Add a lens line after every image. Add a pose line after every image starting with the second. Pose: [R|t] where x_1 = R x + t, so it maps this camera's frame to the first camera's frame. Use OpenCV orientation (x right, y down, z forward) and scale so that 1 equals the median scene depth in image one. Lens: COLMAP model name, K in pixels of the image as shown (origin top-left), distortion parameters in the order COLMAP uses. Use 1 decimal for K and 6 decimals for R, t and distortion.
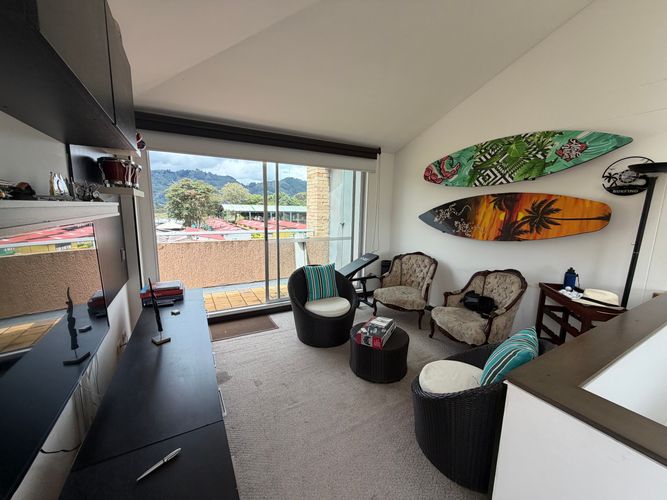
lens RADIAL K [[266.0, 0, 331.4], [0, 266.0, 249.2], [0, 0, 1]] dist [0.000101, 0.000070]
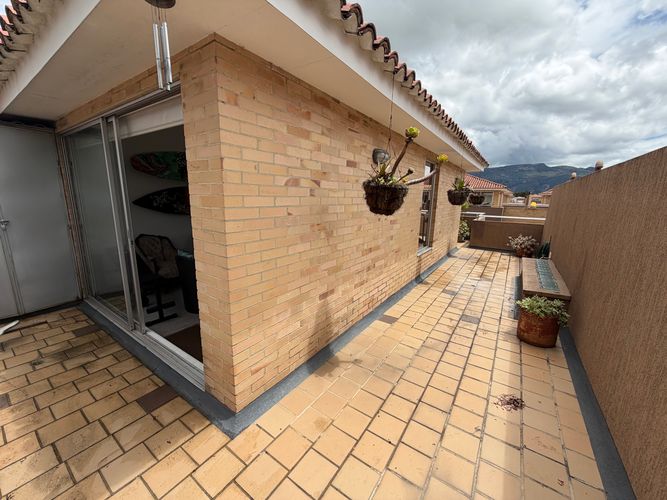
lens RADIAL K [[266.0, 0, 331.4], [0, 266.0, 249.2], [0, 0, 1]] dist [0.000101, 0.000070]
pose [[-0.440395, -0.202888, 0.874579, -0.965596], [0.104756, 0.955865, 0.274495, -0.144841], [-0.891672, 0.212504, -0.399704, 0.710622]]
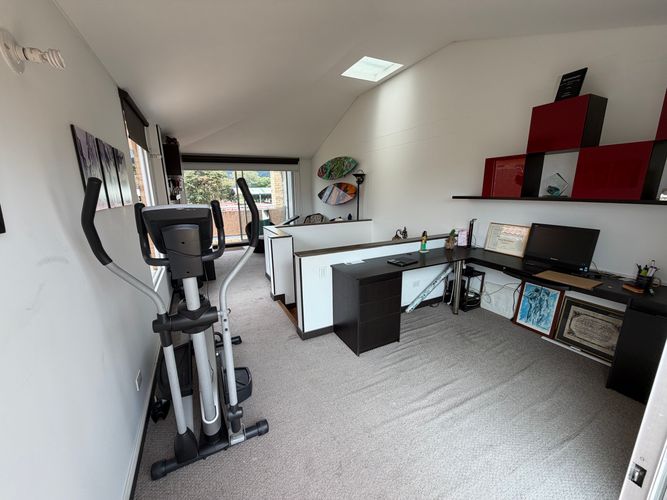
lens RADIAL K [[266.0, 0, 331.4], [0, 266.0, 249.2], [0, 0, 1]] dist [0.000101, 0.000070]
pose [[0.998368, -0.025368, -0.051169, 0.488835], [0.029028, 0.996976, 0.072088, 0.129117], [0.049186, -0.073455, 0.996085, -0.901643]]
